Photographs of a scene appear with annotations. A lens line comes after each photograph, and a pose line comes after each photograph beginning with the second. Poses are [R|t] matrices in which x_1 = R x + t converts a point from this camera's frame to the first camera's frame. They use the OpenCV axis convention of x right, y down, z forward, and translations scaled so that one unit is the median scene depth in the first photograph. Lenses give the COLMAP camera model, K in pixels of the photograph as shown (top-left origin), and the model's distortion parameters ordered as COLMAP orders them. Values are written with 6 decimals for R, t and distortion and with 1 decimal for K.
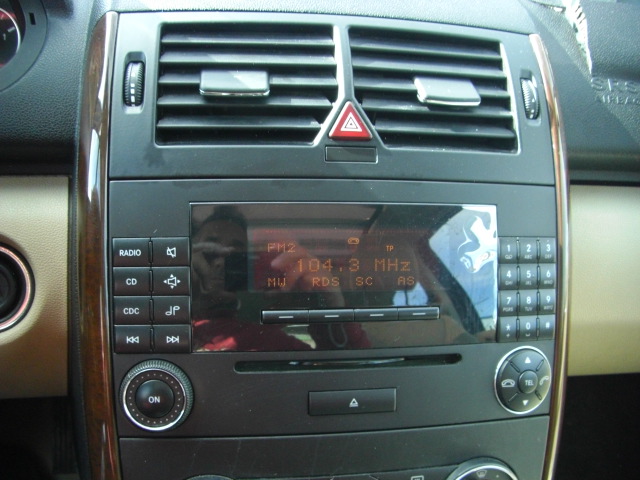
lens RADIAL K [[892.0, 0, 320.0], [0, 892.0, 240.0], [0, 0, 1]] dist [-0.281508, 0.000559]
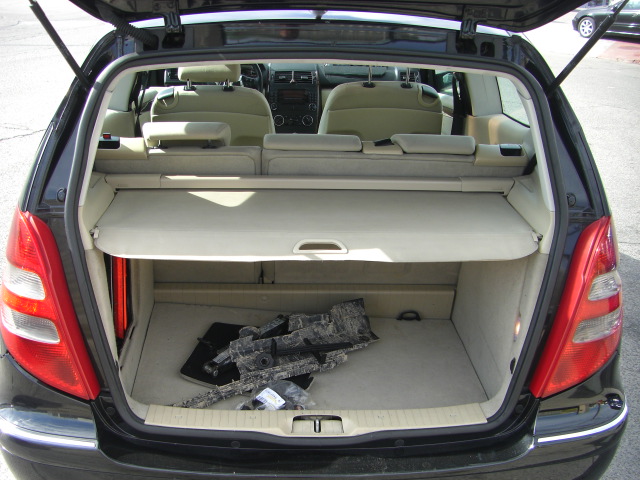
lens RADIAL K [[719.4, 0, 297.4], [0, 719.4, 288.1], [0, 0, 1]] dist [-0.136892, 0.021444]
pose [[0.981189, 0.021678, -0.191827, 1.664129], [-0.007224, 0.997102, 0.075733, 1.590202], [0.192913, -0.072923, 0.978502, -7.005735]]
